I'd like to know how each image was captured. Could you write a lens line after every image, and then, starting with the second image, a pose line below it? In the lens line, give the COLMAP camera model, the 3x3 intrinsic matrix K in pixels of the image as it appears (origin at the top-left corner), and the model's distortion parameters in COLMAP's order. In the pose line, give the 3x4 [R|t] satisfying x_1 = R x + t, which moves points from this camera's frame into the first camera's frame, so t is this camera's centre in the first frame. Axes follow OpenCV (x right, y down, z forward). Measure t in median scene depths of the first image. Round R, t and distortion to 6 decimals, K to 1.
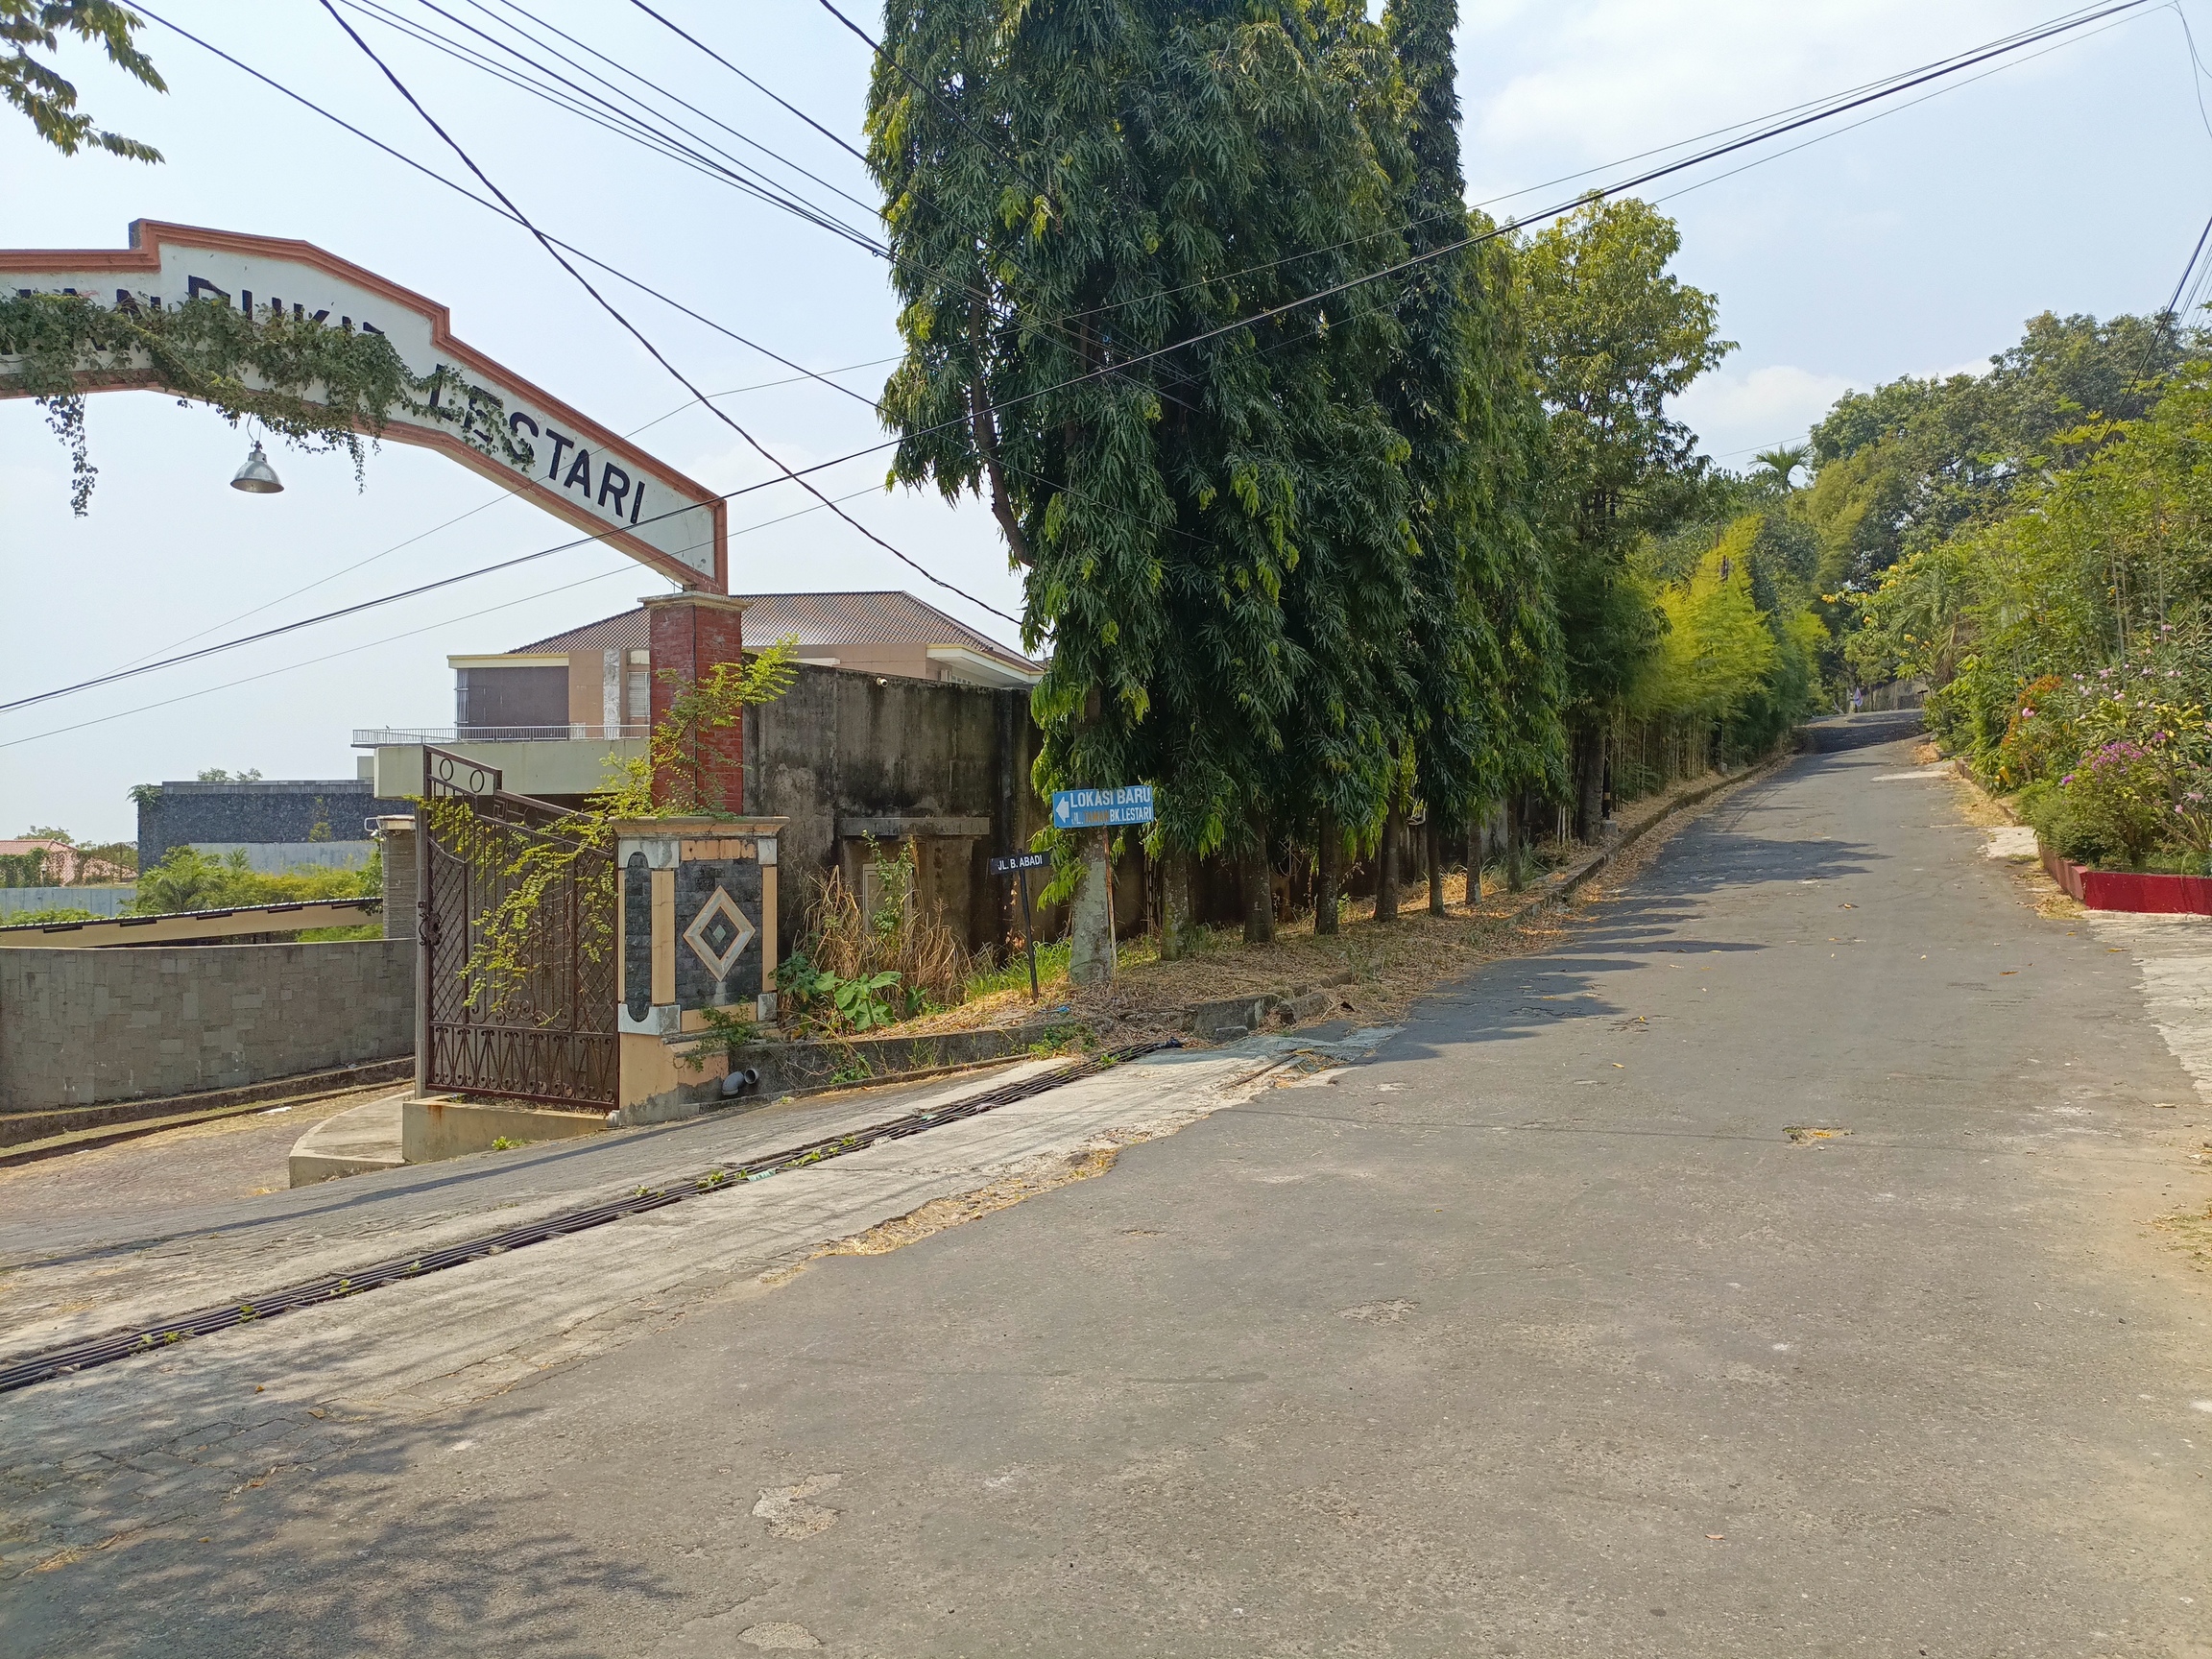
lens RADIAL K [[1638.4, 0, 1106.0], [0, 1638.4, 829.5], [0, 0, 1]] dist [0.086309, -0.125282]
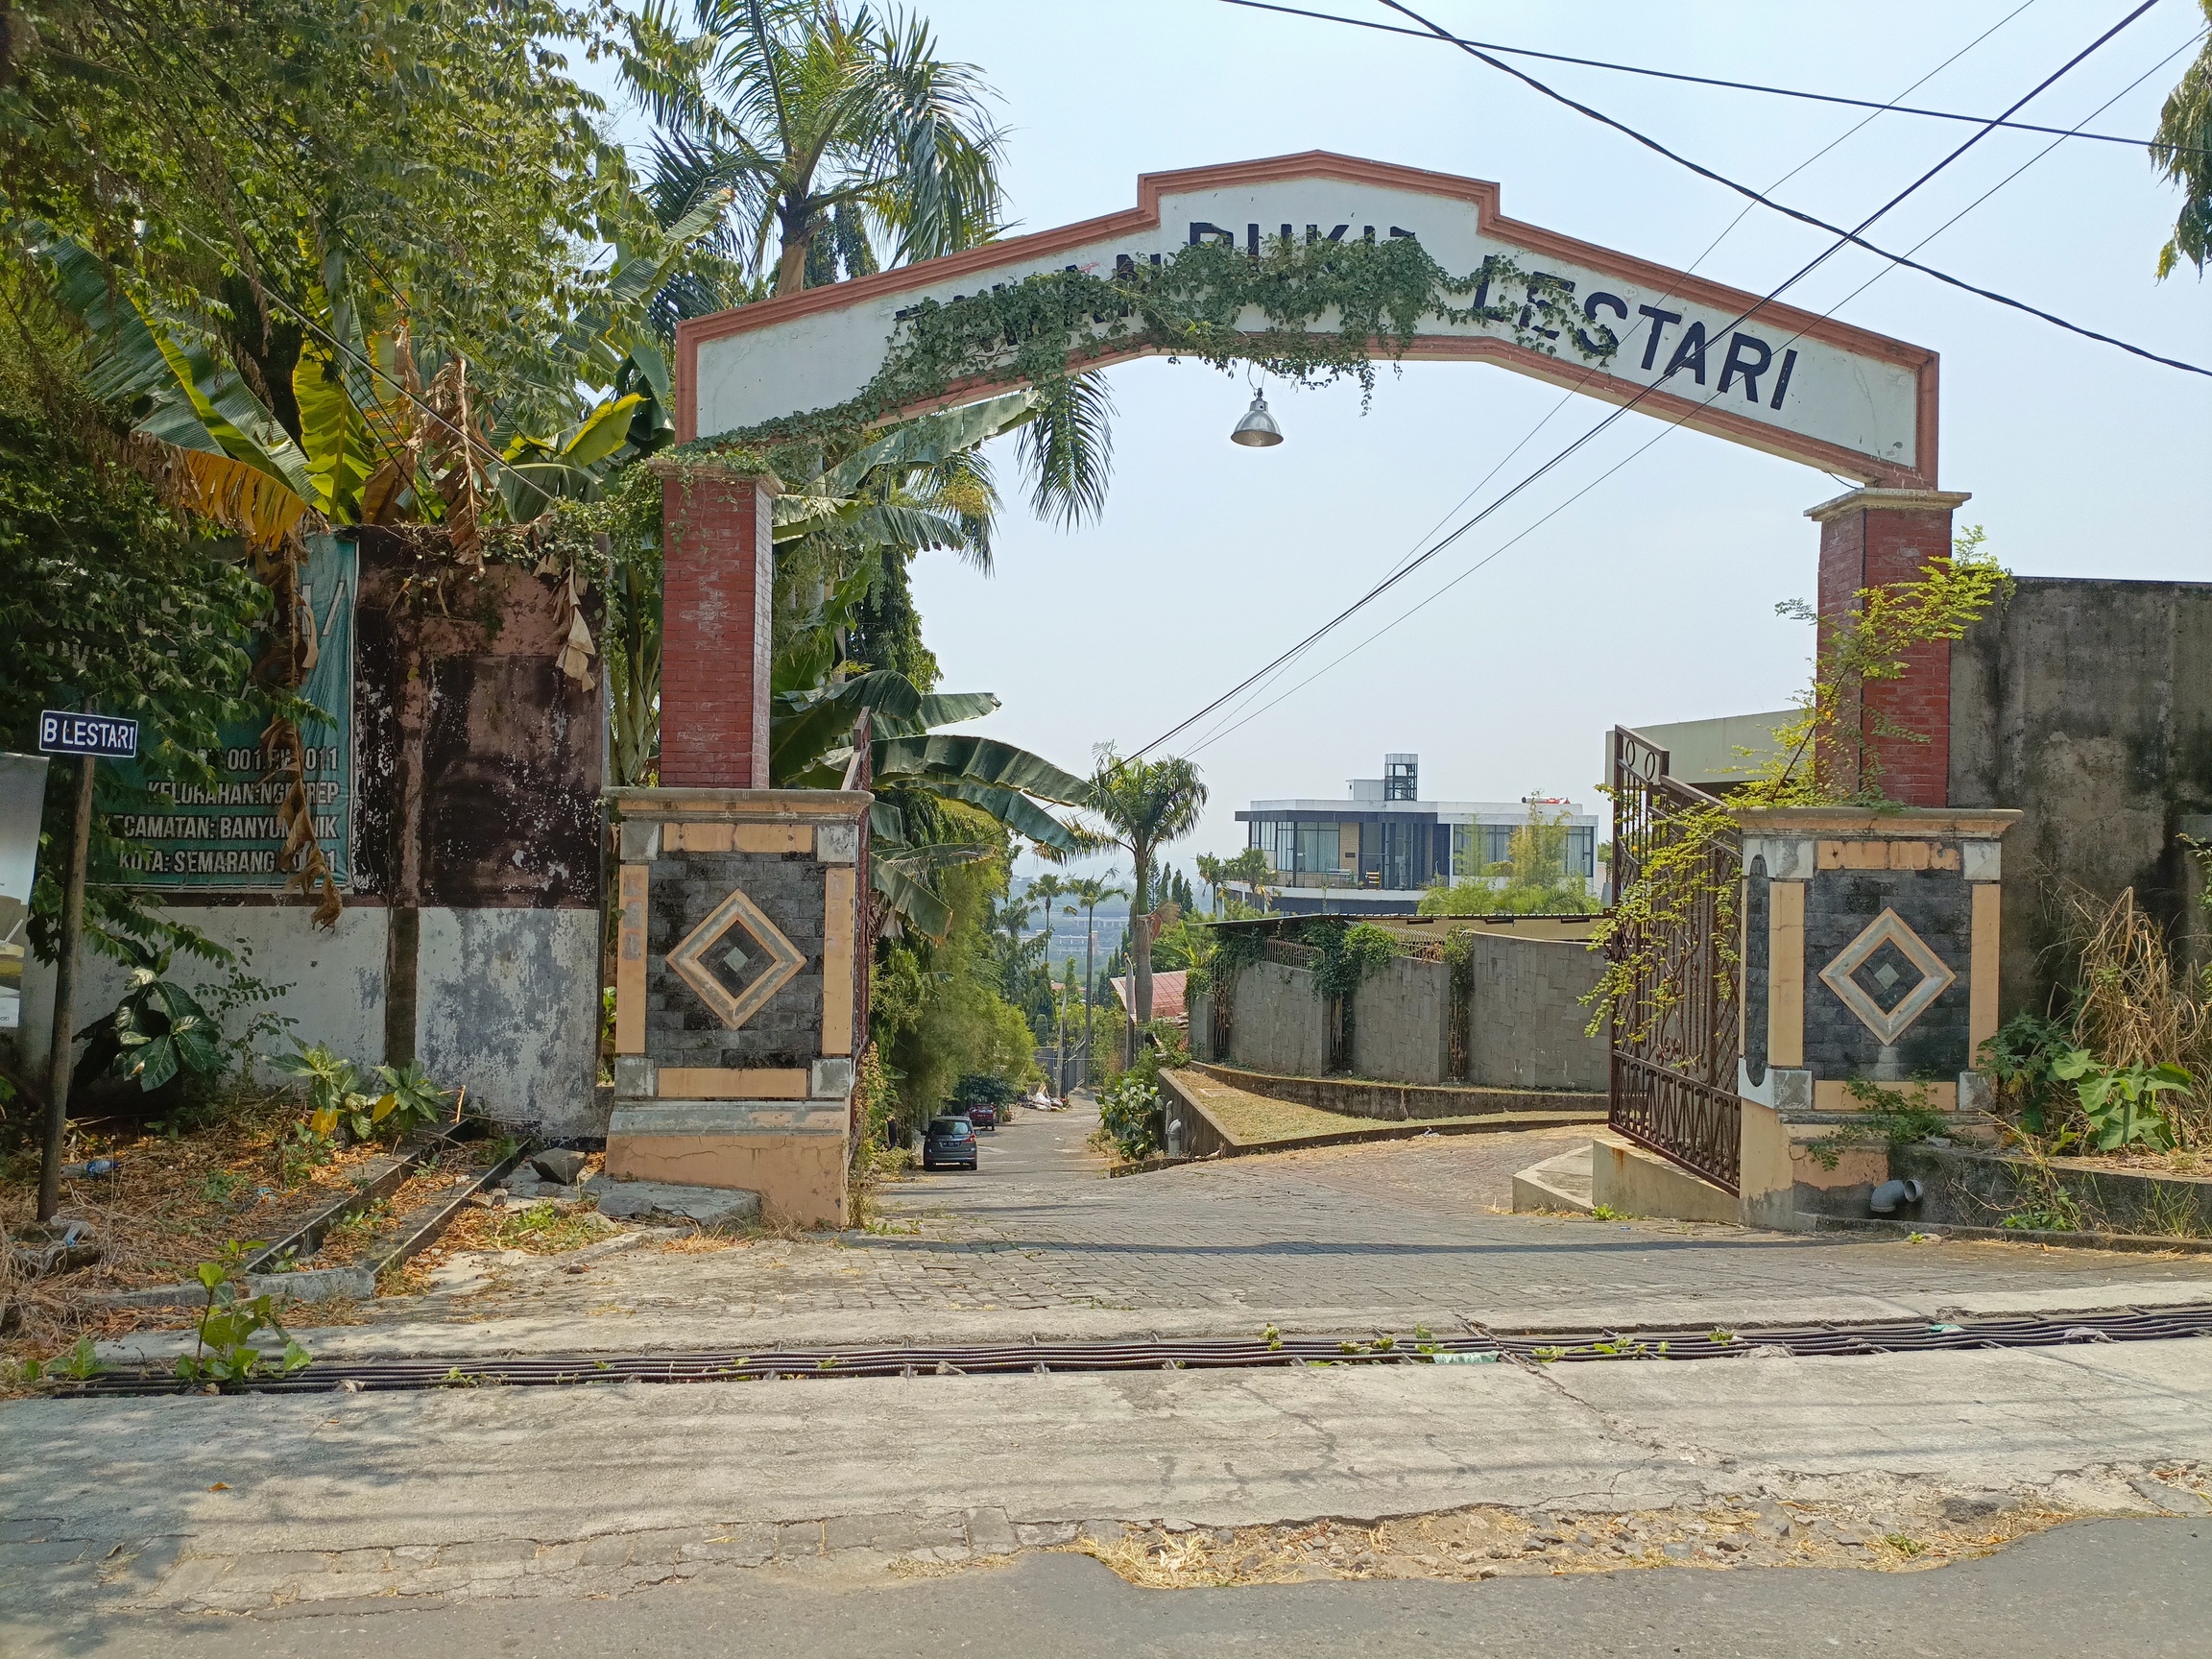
lens RADIAL K [[1638.4, 0, 1106.0], [0, 1638.4, 829.5], [0, 0, 1]] dist [0.086309, -0.125282]
pose [[0.584028, 0.014337, -0.811607, 0.149733], [-0.018128, 0.999825, 0.004617, 0.004353], [0.811531, 0.012017, 0.584186, 0.345619]]
